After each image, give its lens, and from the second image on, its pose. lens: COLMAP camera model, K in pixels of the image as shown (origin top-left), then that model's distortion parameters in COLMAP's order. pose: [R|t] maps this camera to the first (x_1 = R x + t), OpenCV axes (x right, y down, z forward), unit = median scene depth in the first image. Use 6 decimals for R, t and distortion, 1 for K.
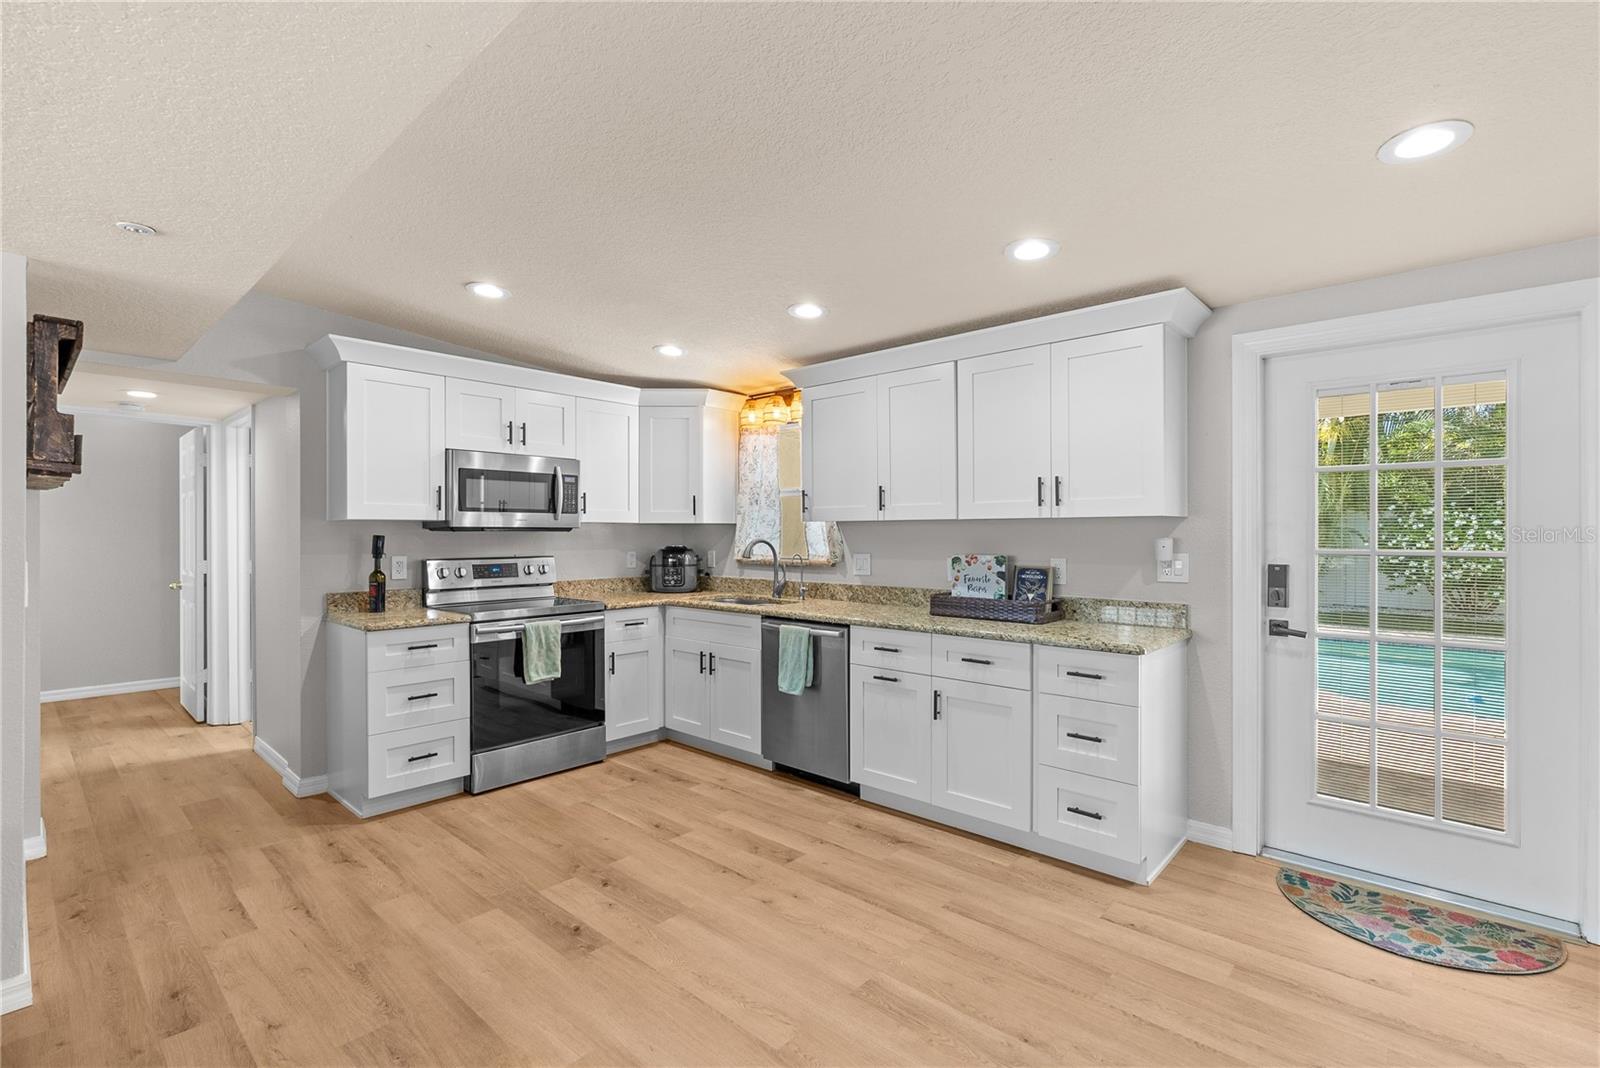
lens RADIAL K [[721.9, 0, 801.0], [0, 721.9, 530.1], [0, 0, 1]] dist [-0.003765, 0.000242]
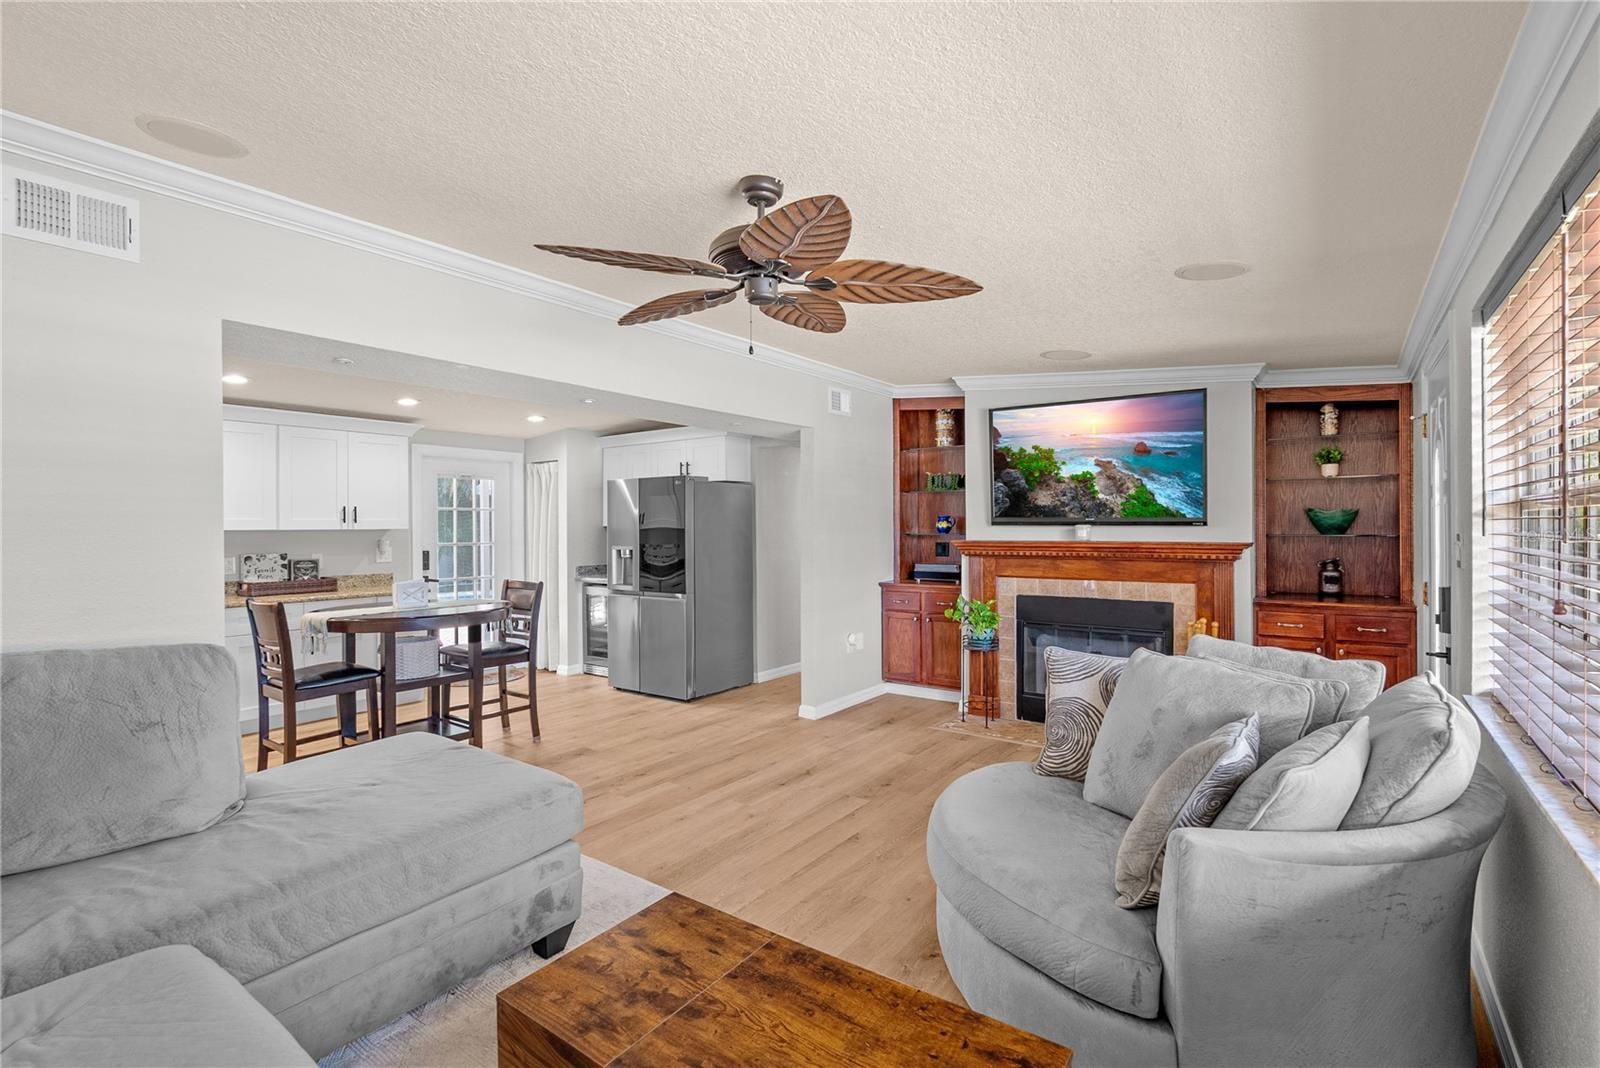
lens RADIAL K [[726.7, 0, 805.1], [0, 726.7, 524.9], [0, 0, 1]] dist [-0.004326, 0.000377]
pose [[-0.100924, 0.004686, 0.994883, -1.384211], [0.002894, 0.999986, -0.004416, -0.015404], [-0.994890, 0.002434, -0.100936, 0.058998]]
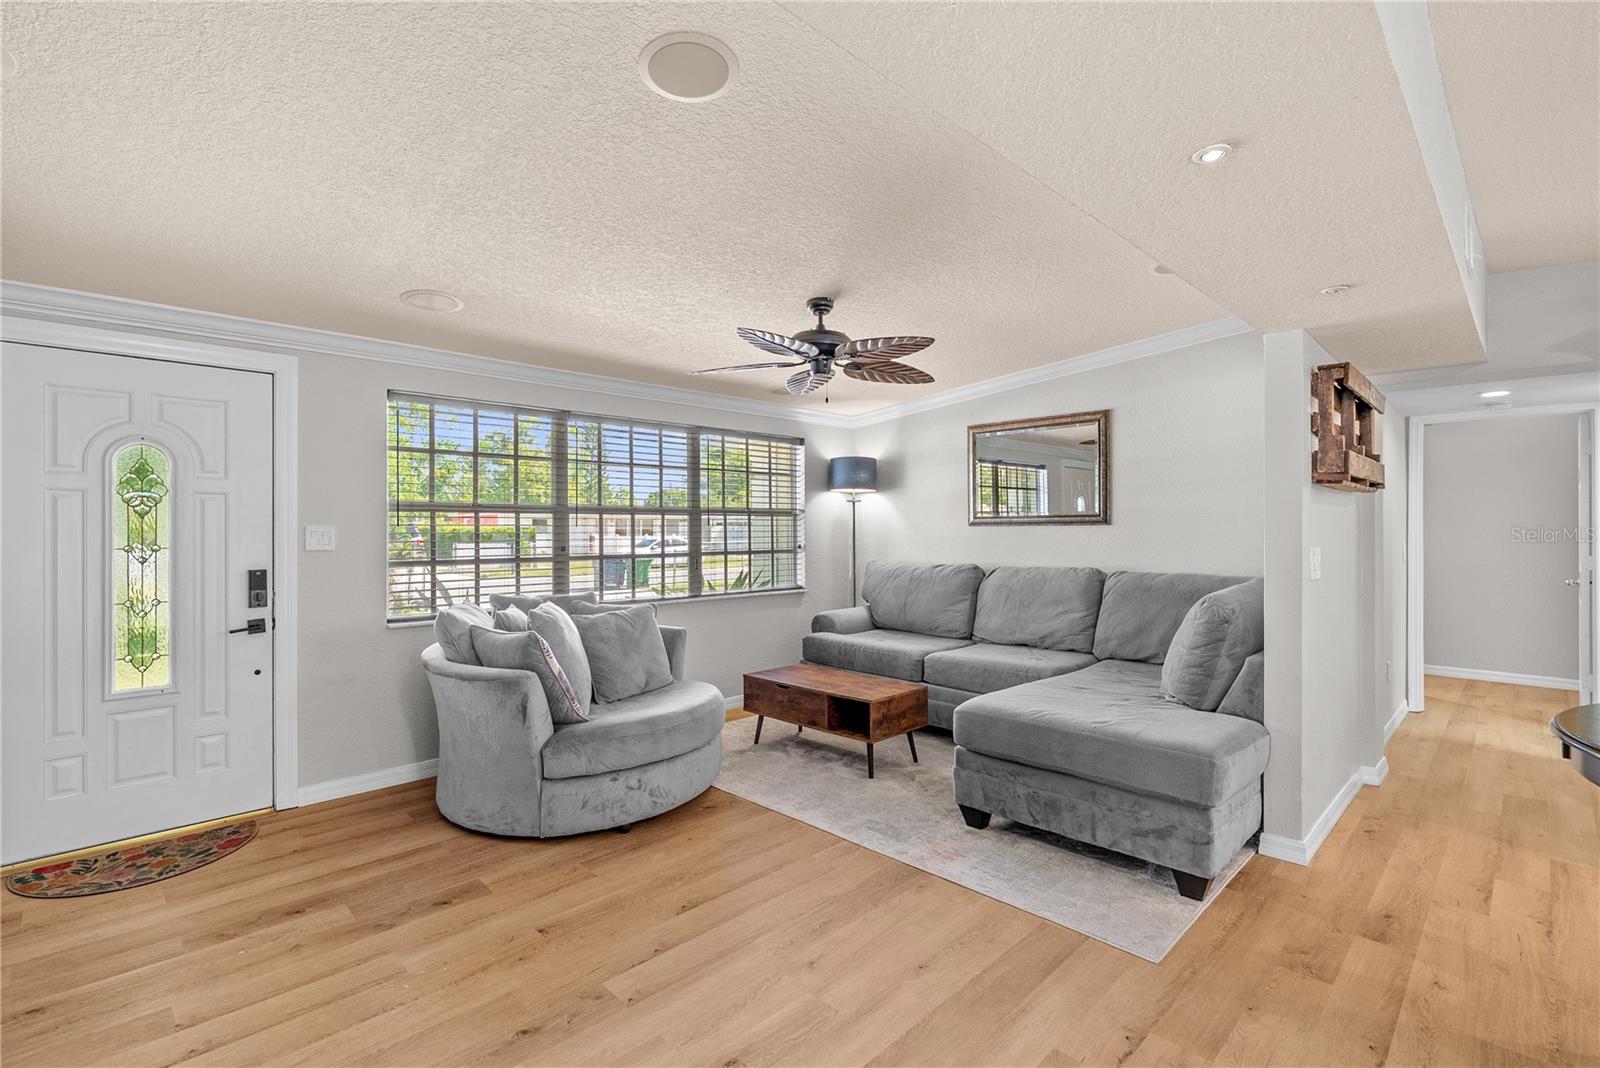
lens RADIAL K [[728.6, 0, 802.7], [0, 728.6, 529.6], [0, 0, 1]] dist [-0.003141, -0.000291]
pose [[-0.058173, 0.000788, -0.998306, 0.220442], [0.006724, 0.999977, 0.000397, 0.001261], [0.998284, -0.006689, -0.058177, 0.064627]]
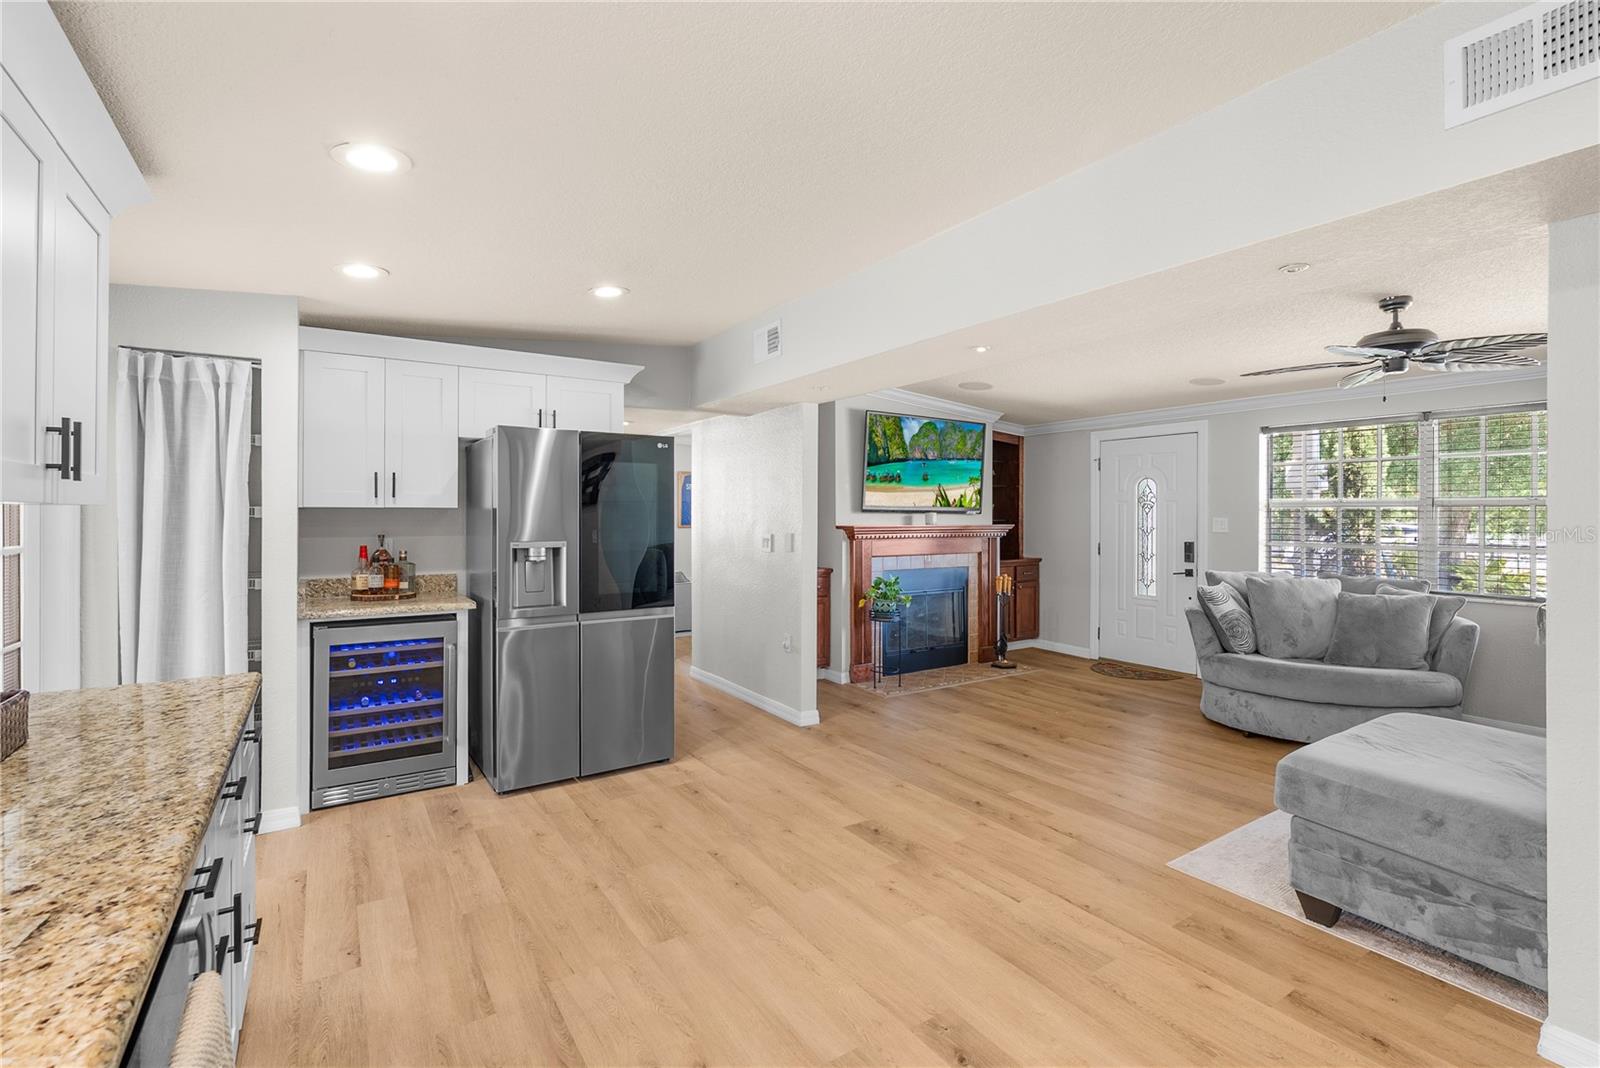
lens RADIAL K [[726.8, 0, 798.0], [0, 726.8, 511.1], [0, 0, 1]] dist [-0.003133, -0.000085]
pose [[-0.965910, 0.002230, 0.258868, -0.232555], [-0.000101, 0.999960, -0.008991, -0.008166], [-0.258878, -0.008710, -0.965871, 1.205546]]
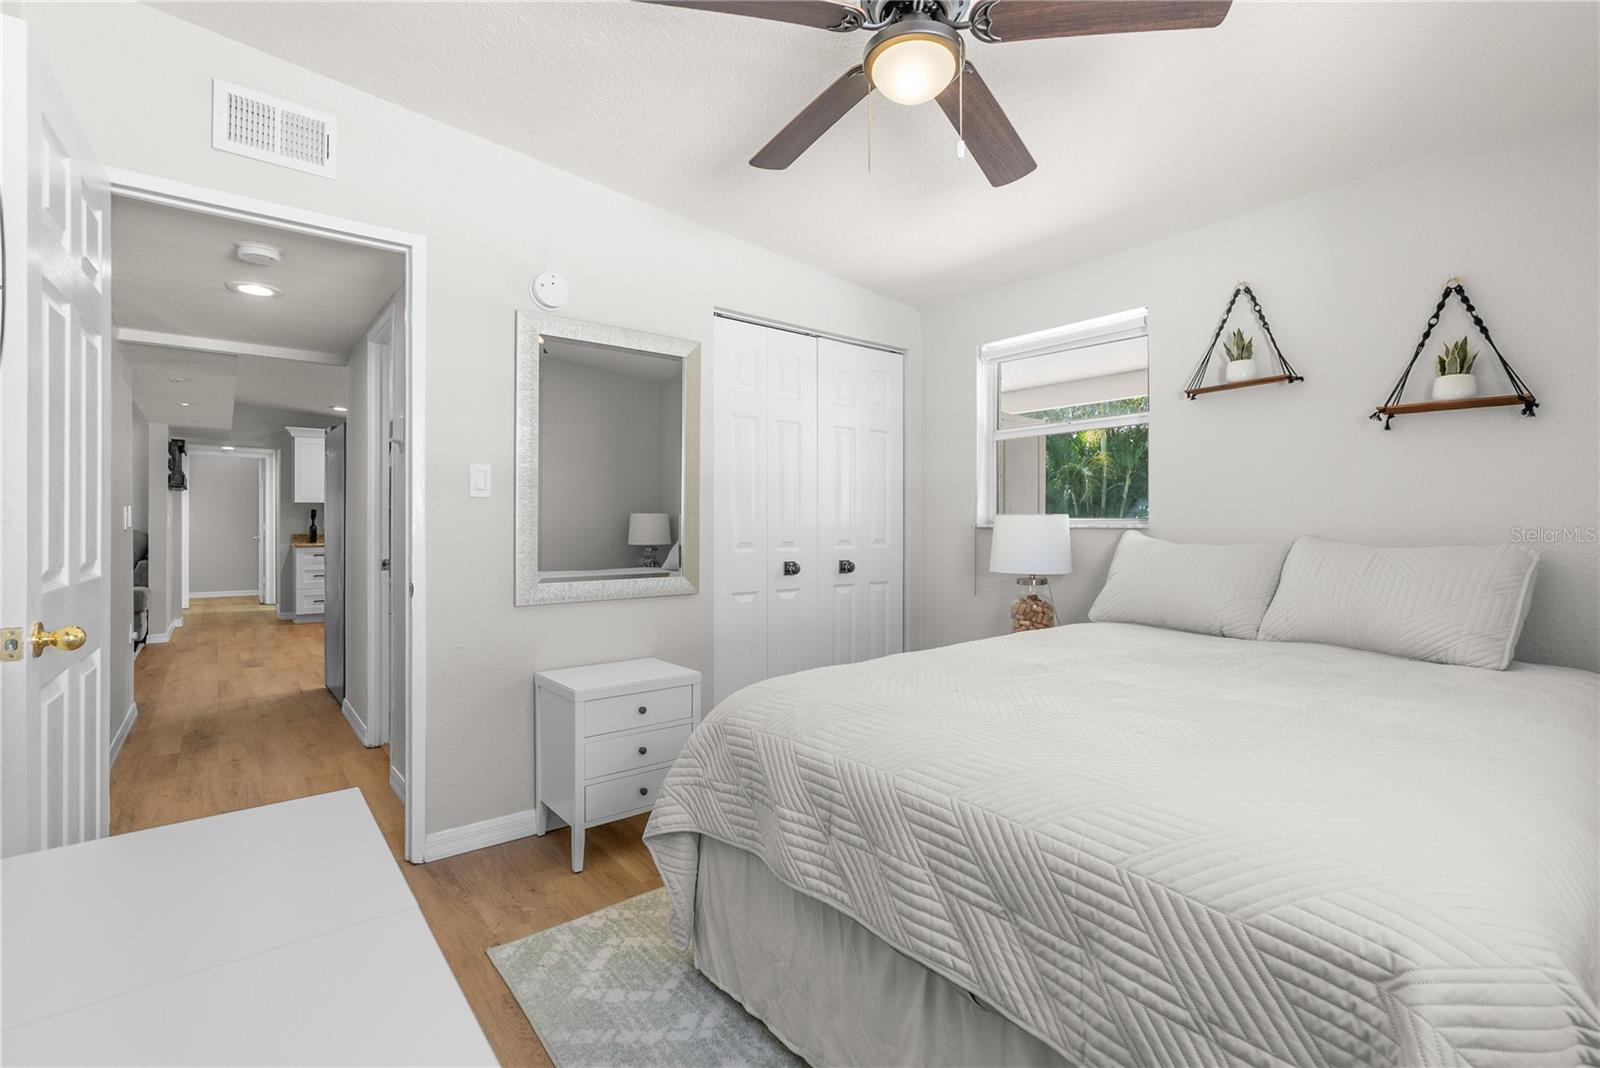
lens RADIAL K [[726.7, 0, 805.1], [0, 726.7, 524.9], [0, 0, 1]] dist [-0.004326, 0.000377]
pose [[0.987593, 0.005437, -0.156943, 1.418437], [-0.004107, 0.999953, 0.008799, 0.030961], [0.156983, -0.008045, 0.987568, -1.113266]]
